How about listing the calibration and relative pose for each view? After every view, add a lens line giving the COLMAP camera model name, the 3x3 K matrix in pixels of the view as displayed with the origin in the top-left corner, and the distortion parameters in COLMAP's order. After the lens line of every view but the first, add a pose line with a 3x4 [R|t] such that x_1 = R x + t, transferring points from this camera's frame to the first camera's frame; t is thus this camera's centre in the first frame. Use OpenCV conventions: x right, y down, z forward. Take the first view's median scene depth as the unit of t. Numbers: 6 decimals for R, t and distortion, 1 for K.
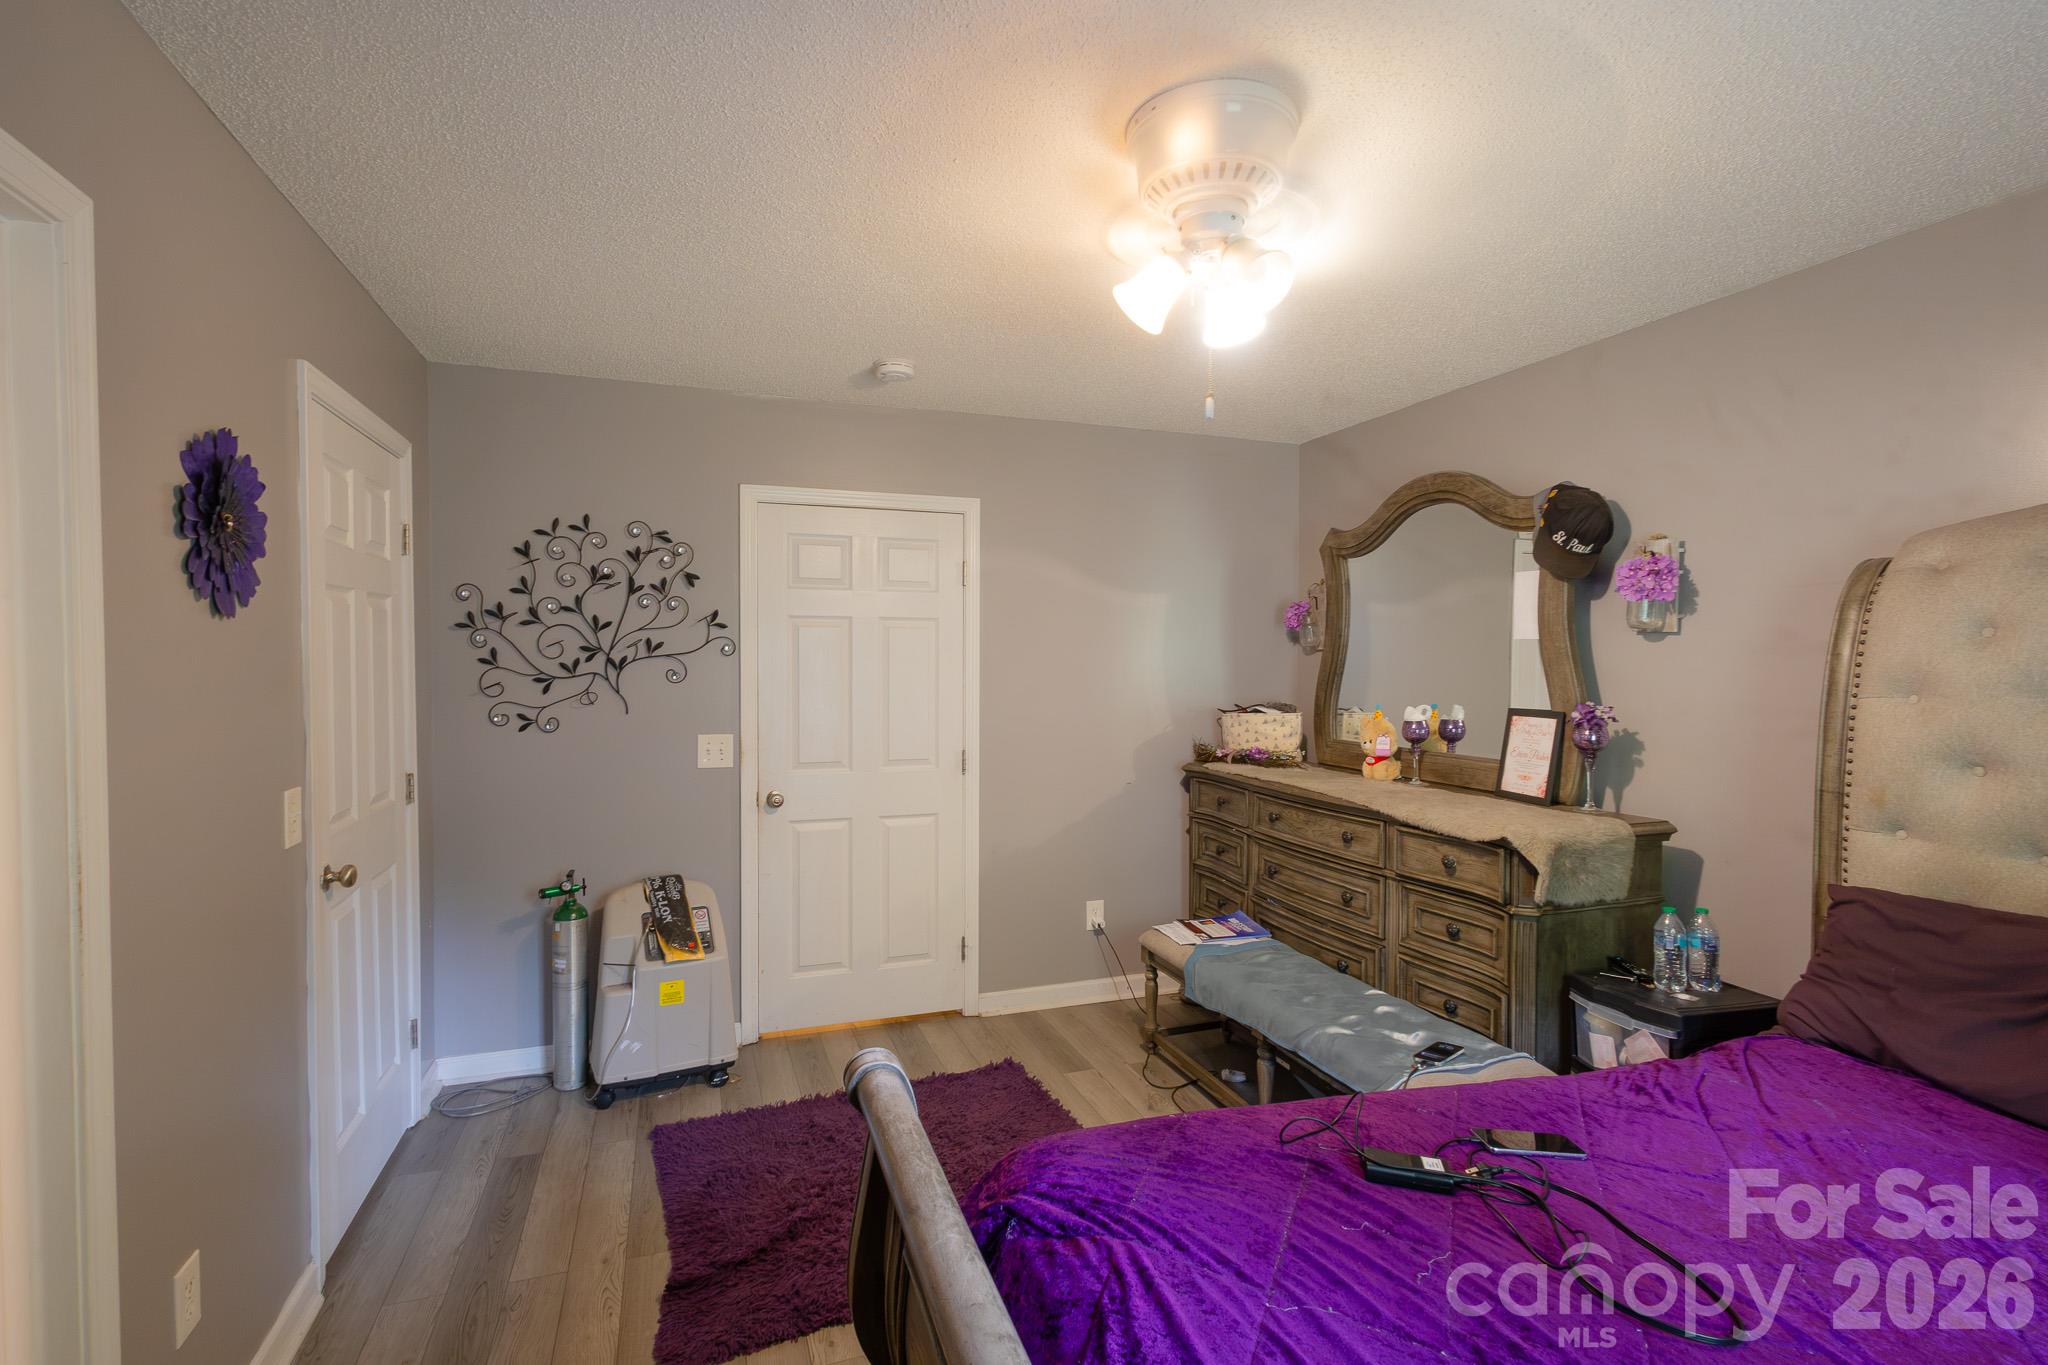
lens RADIAL K [[963.1, 0, 1018.9], [0, 963.1, 678.7], [0, 0, 1]] dist [0.009448, -0.000158]
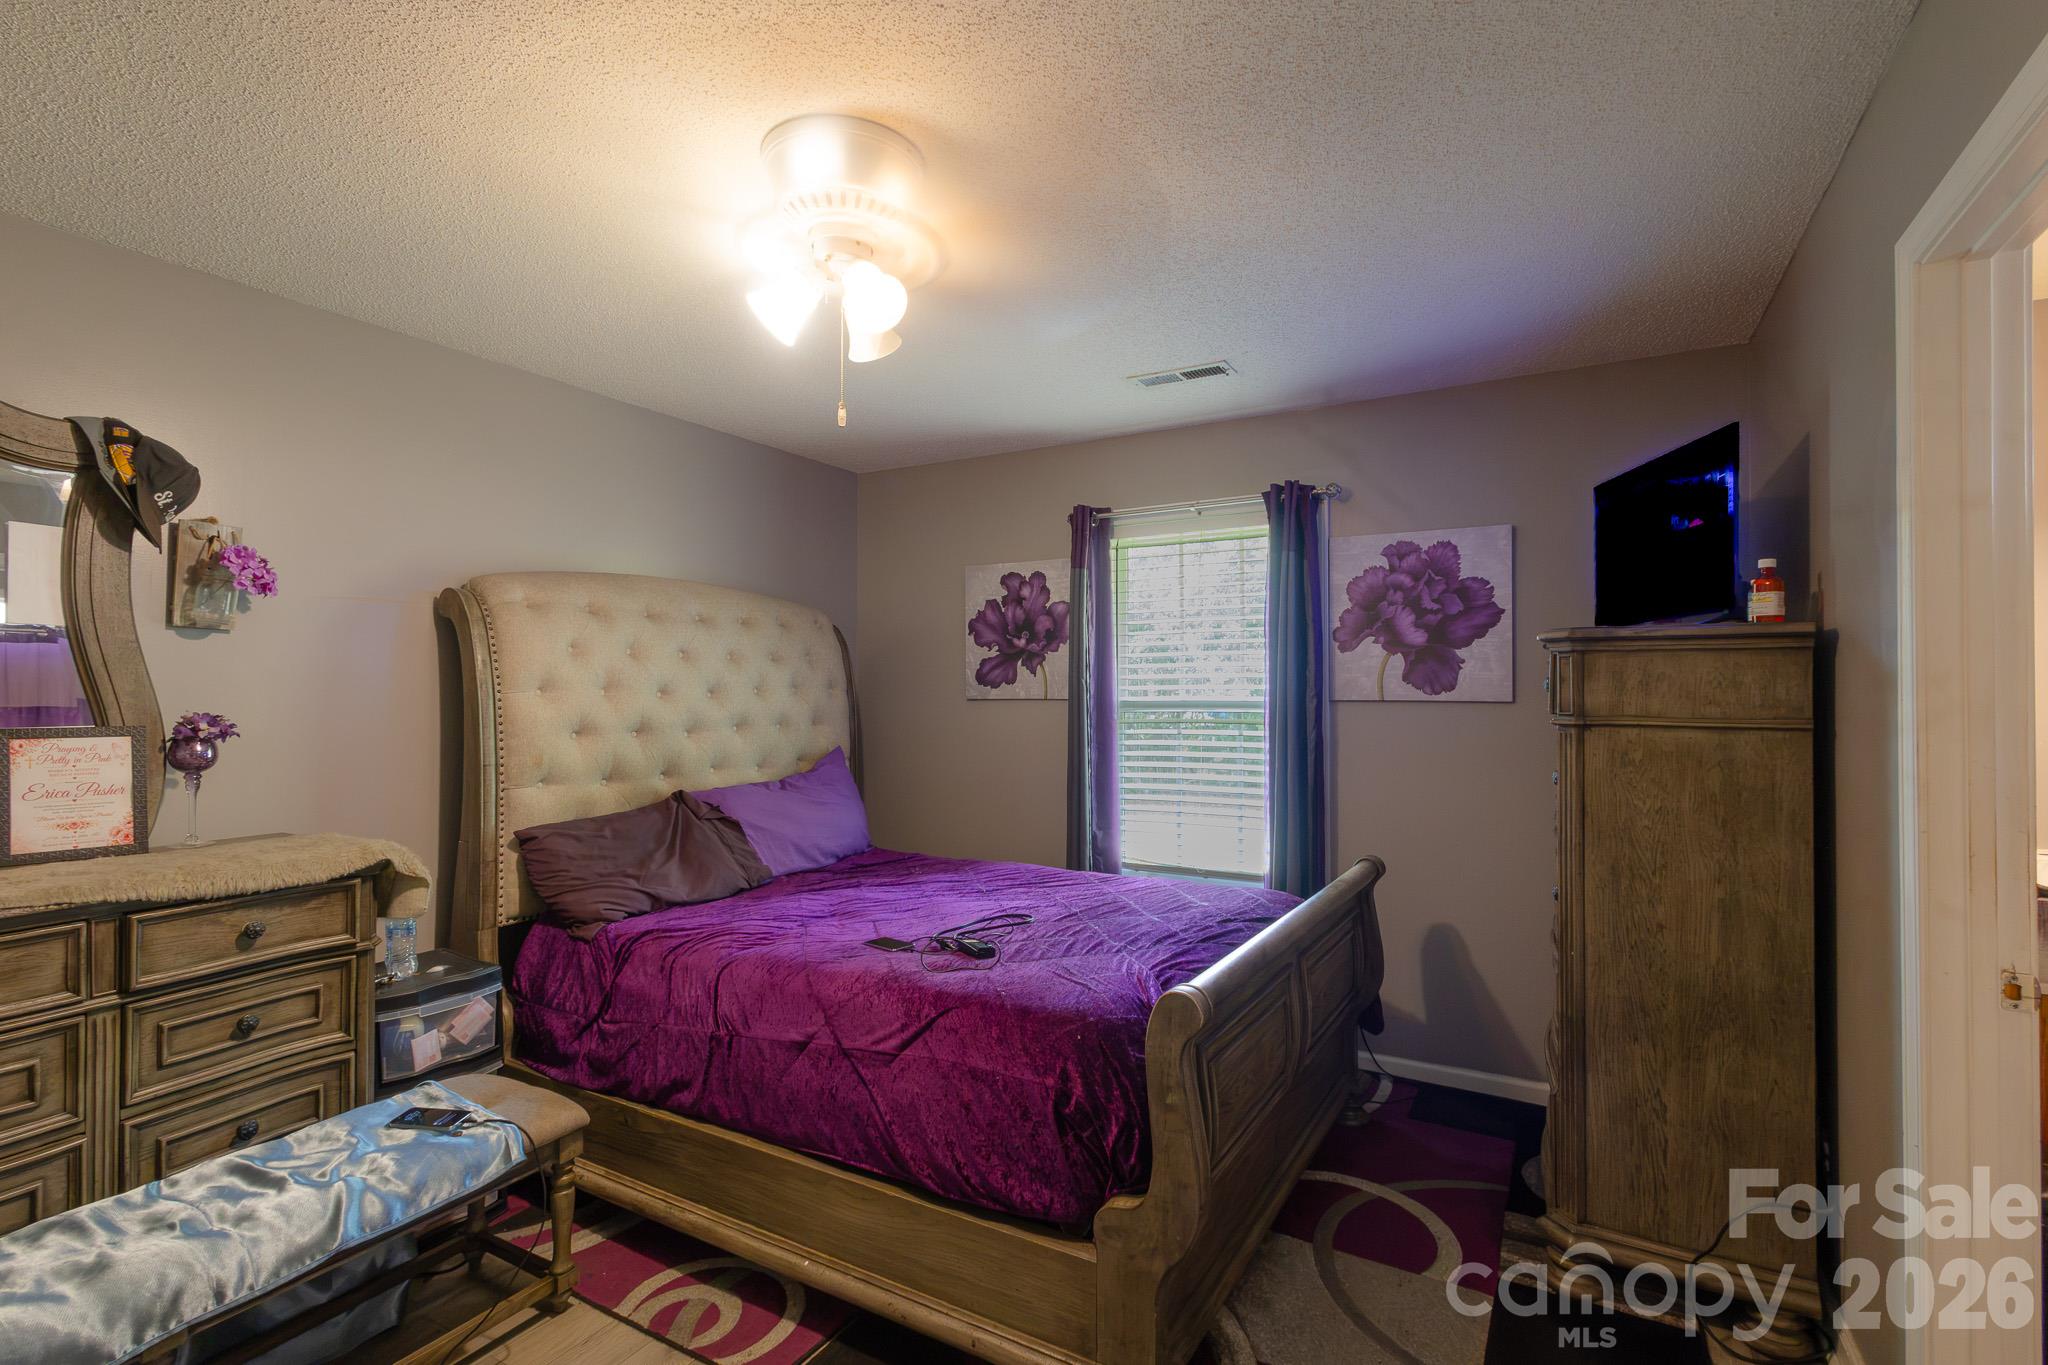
lens RADIAL K [[963.1, 0, 1018.9], [0, 963.1, 678.7], [0, 0, 1]] dist [0.009448, -0.000158]
pose [[-0.650158, 0.006814, 0.759768, -0.499638], [0.011367, 0.999935, 0.000759, 0.005392], [-0.759714, 0.009130, -0.650193, 1.049178]]
